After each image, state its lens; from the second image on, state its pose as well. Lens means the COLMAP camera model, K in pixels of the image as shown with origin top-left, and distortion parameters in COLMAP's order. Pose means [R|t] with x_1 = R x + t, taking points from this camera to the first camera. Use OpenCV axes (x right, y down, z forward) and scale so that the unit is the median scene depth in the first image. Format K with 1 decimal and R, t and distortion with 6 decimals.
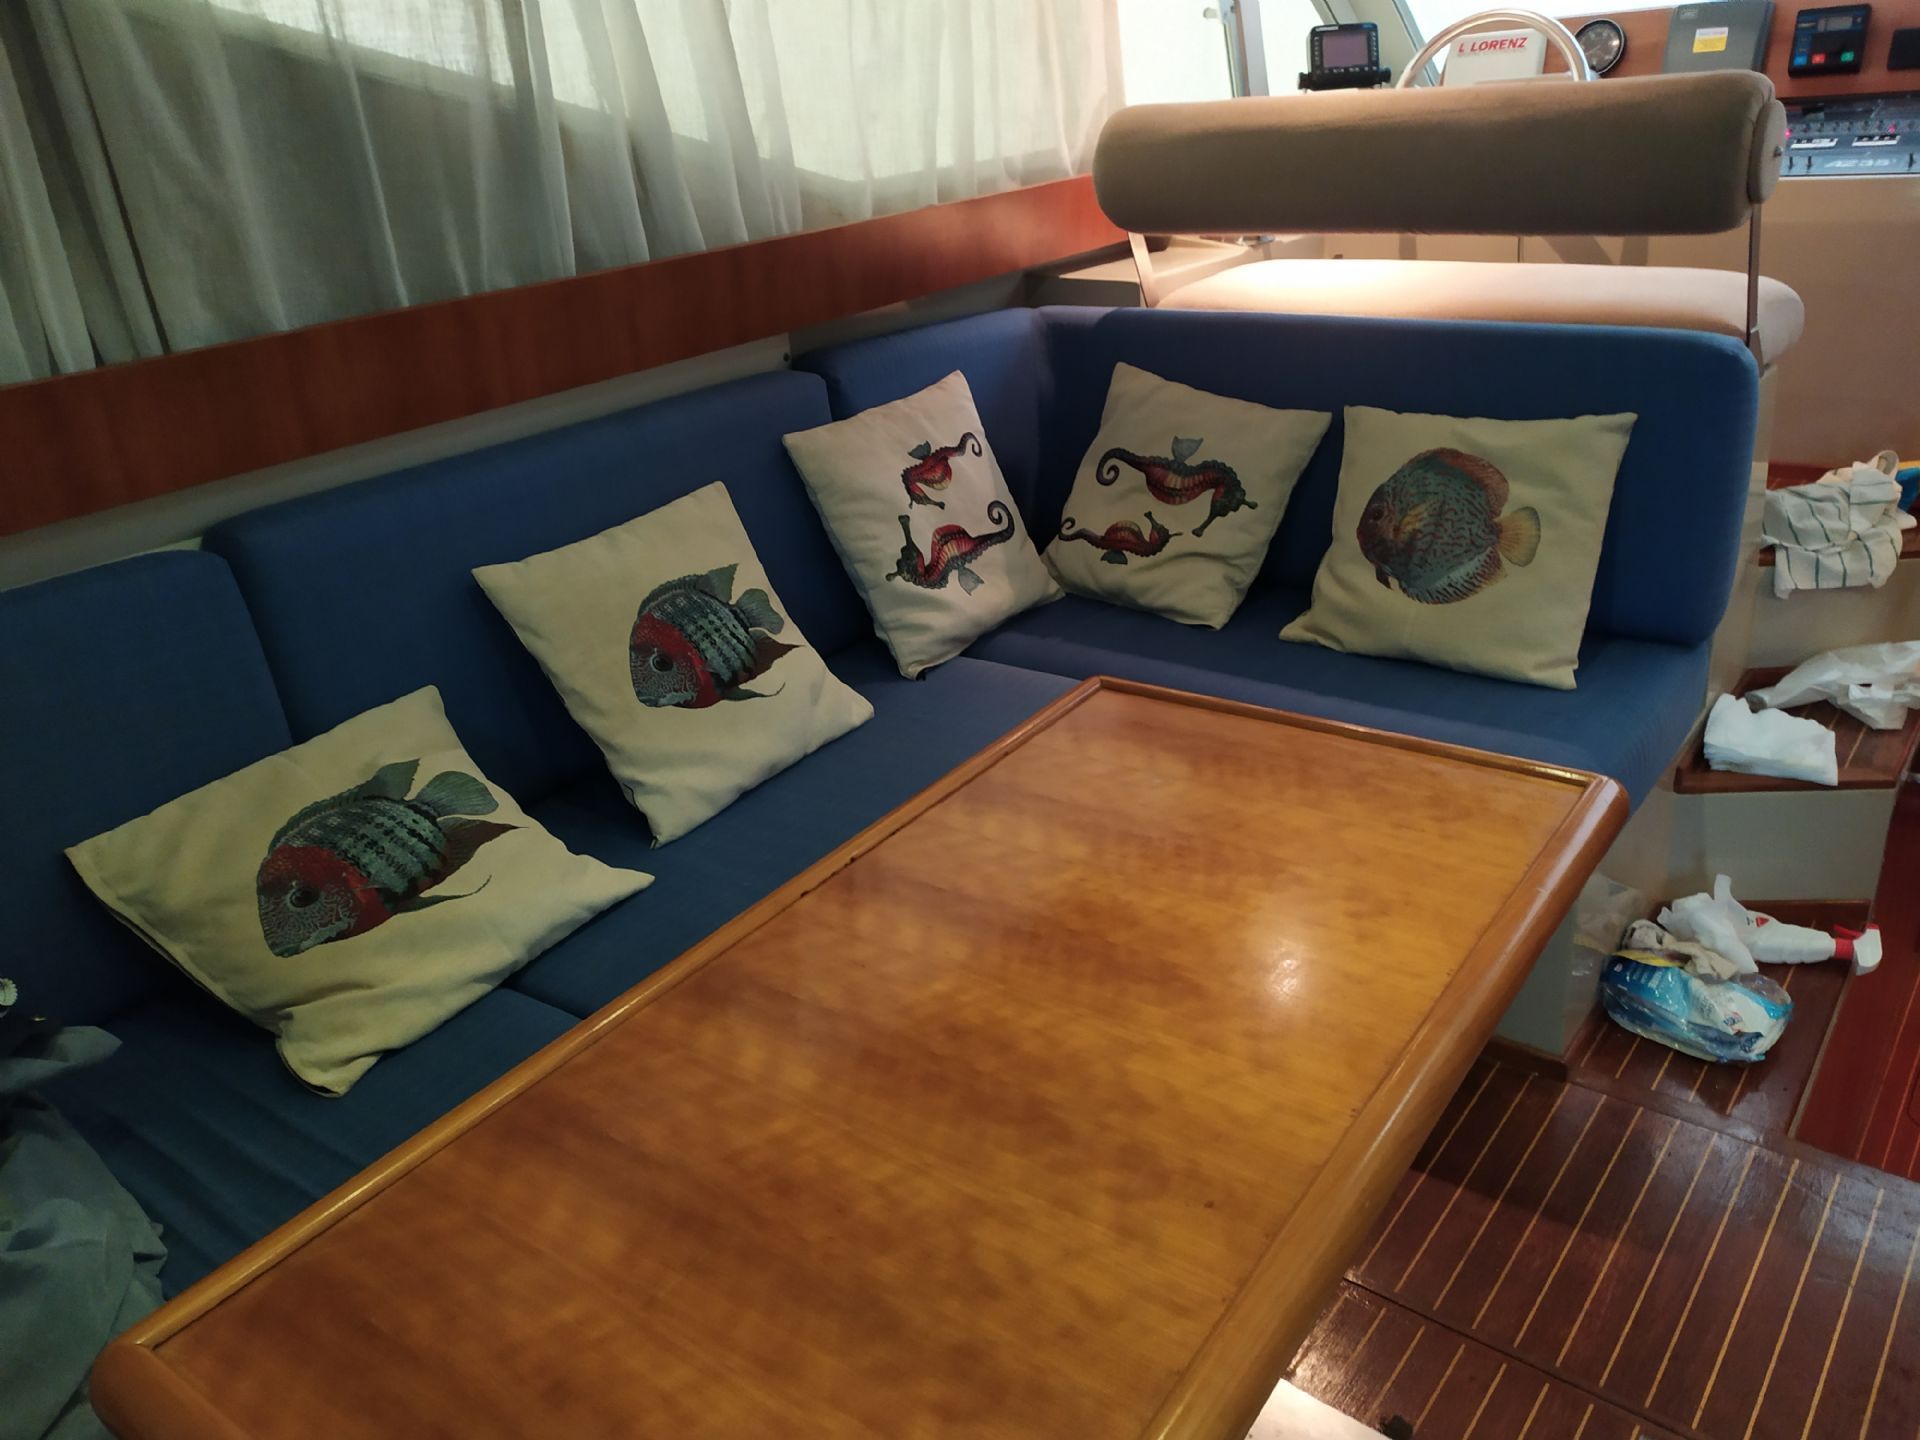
lens RADIAL K [[1482.1, 0, 960.7], [0, 1482.1, 714.9], [0, 0, 1]] dist [0.107091, -0.110077]
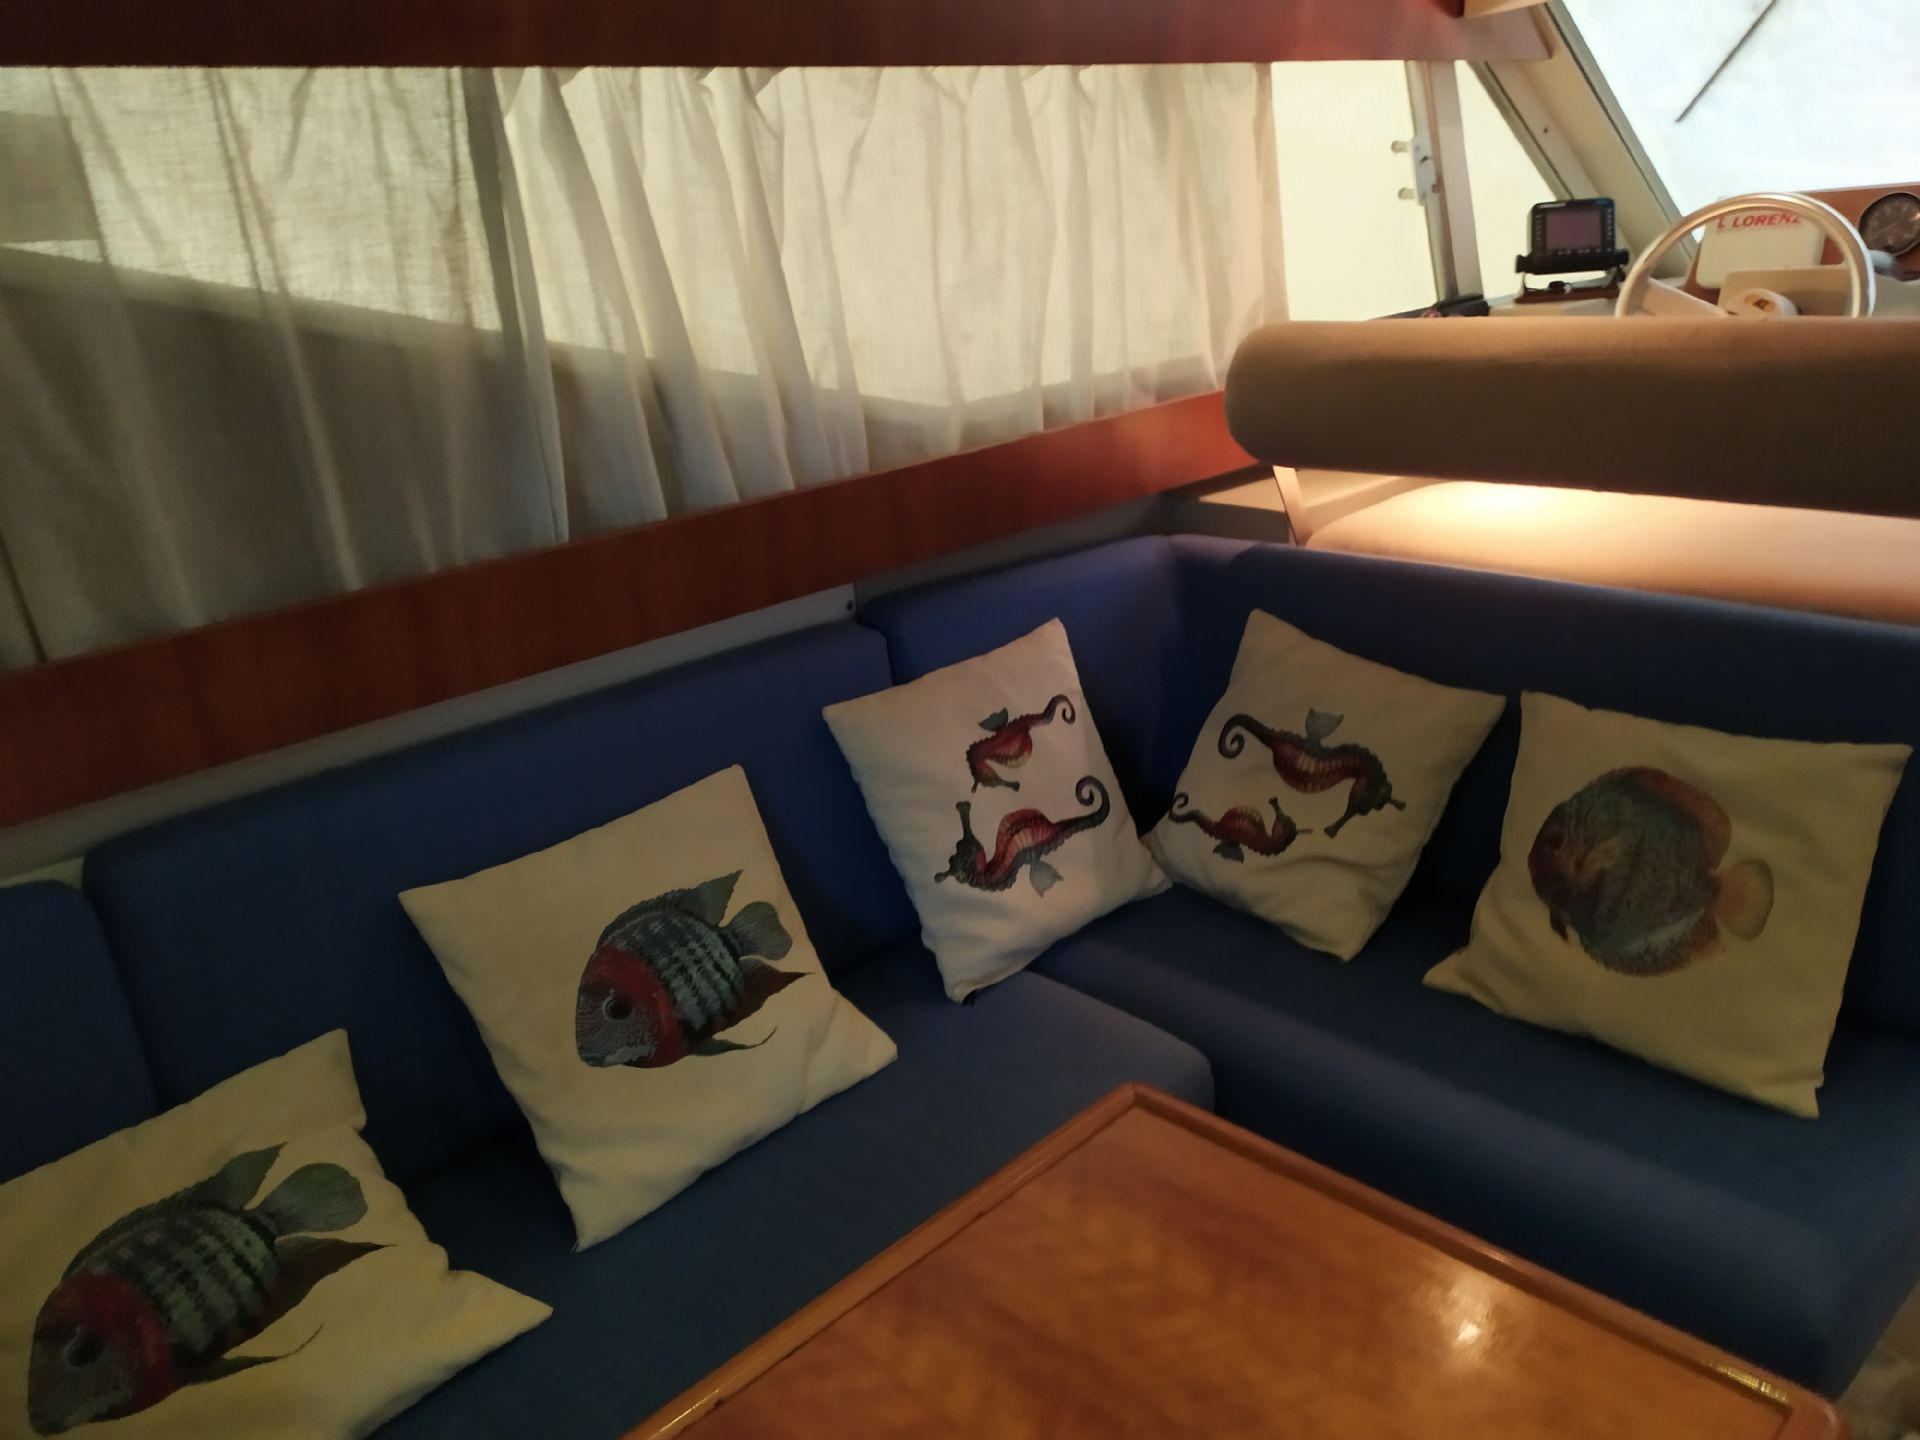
lens RADIAL K [[1474.4, 0, 967.4], [0, 1474.4, 724.4], [0, 0, 1]] dist [0.089340, -0.090361]
pose [[0.984692, 0.046649, -0.167946, 0.098740], [-0.056680, 0.996852, -0.055439, -0.127296], [0.164831, 0.064109, 0.984236, 0.168384]]
